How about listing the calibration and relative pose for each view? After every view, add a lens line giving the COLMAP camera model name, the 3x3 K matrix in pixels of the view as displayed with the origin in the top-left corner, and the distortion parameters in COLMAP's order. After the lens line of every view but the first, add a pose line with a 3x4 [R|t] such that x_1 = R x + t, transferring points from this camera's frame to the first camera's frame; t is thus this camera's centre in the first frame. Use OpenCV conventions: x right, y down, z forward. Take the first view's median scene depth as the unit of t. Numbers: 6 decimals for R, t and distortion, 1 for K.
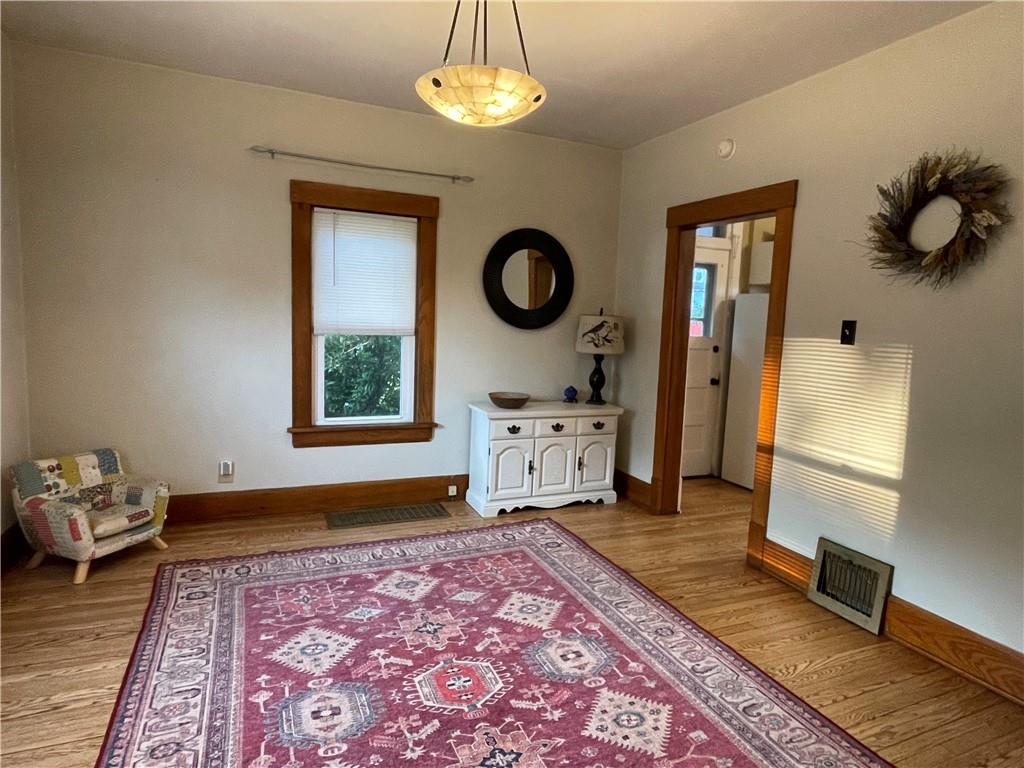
lens RADIAL K [[588.8, 0, 514.8], [0, 588.8, 385.9], [0, 0, 1]] dist [-0.000547, -0.004466]
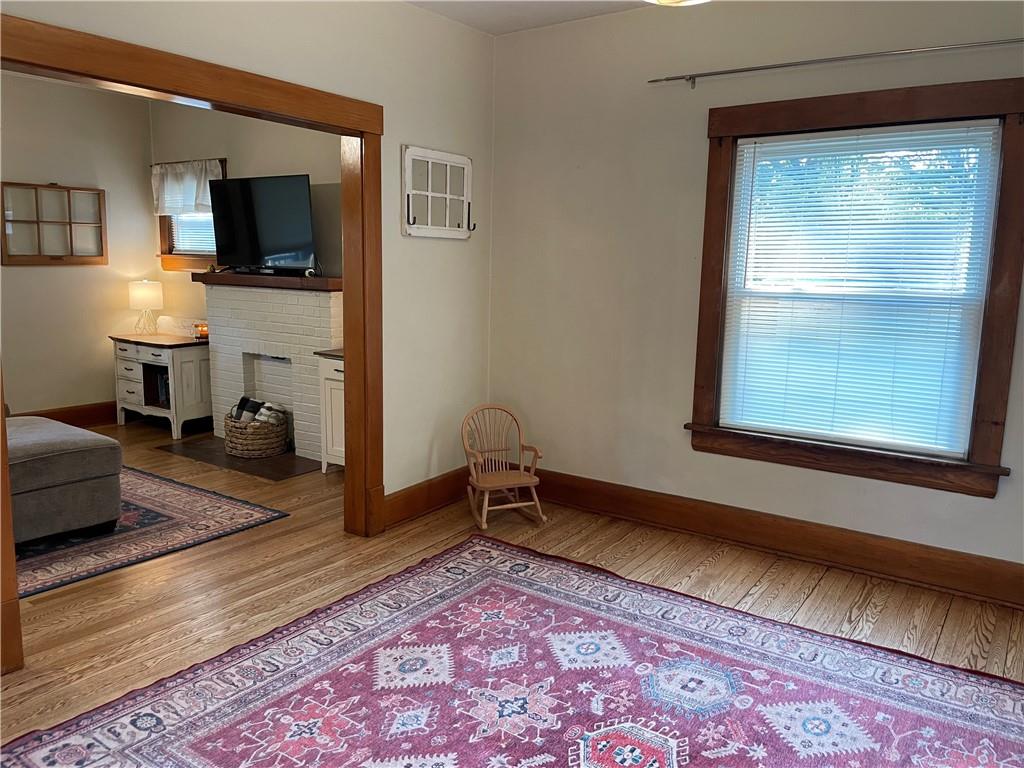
lens RADIAL K [[779.5, 0, 509.6], [0, 779.5, 381.7], [0, 0, 1]] dist [0.052909, -0.055612]
pose [[-0.858170, 0.022669, -0.512864, 0.411017], [-0.113365, 0.965993, 0.232391, -0.142119], [0.500692, 0.257572, -0.826417, 1.213751]]
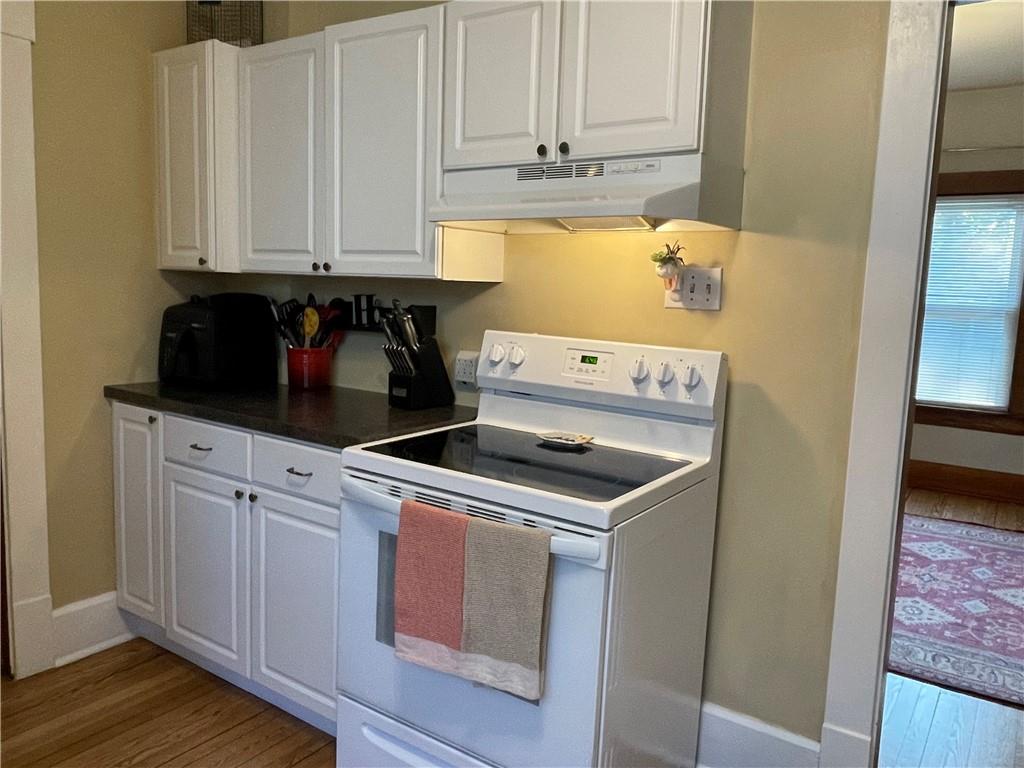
lens RADIAL K [[757.3, 0, 517.9], [0, 757.3, 381.9], [0, 0, 1]] dist [0.007187, 0.005311]
pose [[-0.848188, -0.000310, -0.529694, 1.081578], [-0.128990, 0.970017, 0.205981, -0.119715], [0.513749, 0.243036, -0.822797, 1.449469]]
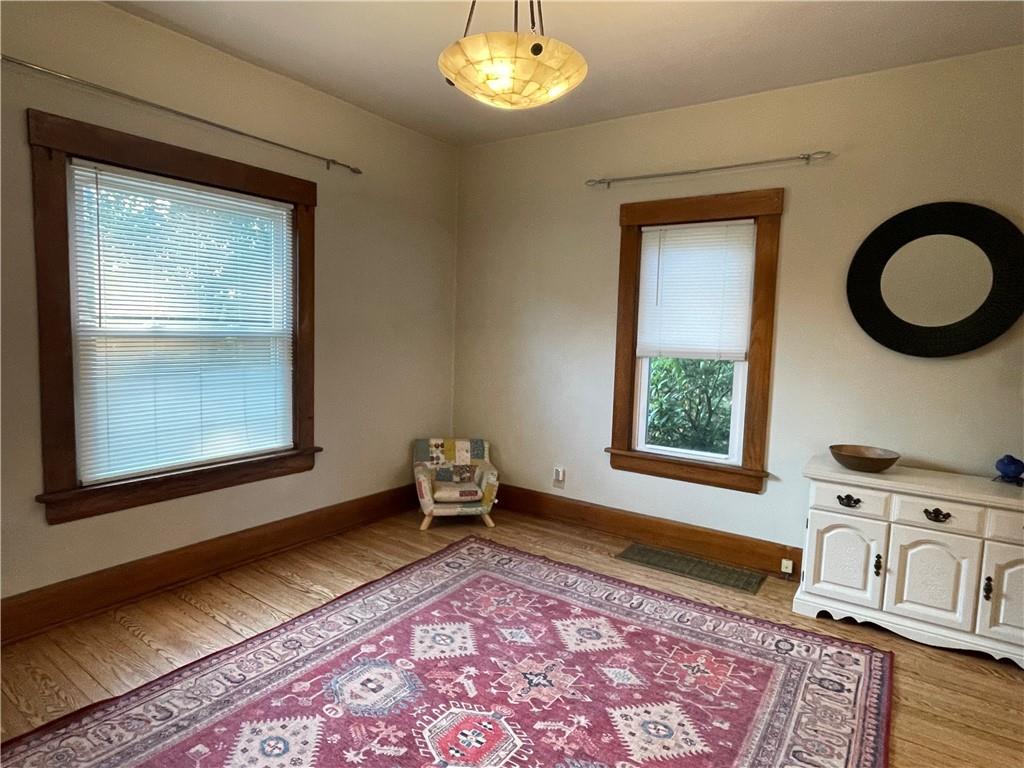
lens RADIAL K [[588.8, 0, 512.9], [0, 588.8, 385.6], [0, 0, 1]] dist [-0.000547, -0.004466]
pose [[0.523786, 0.057668, -0.849896, 0.482817], [-0.110259, 0.993903, -0.000513, -0.020030], [0.844684, 0.093977, 0.526951, 0.395380]]
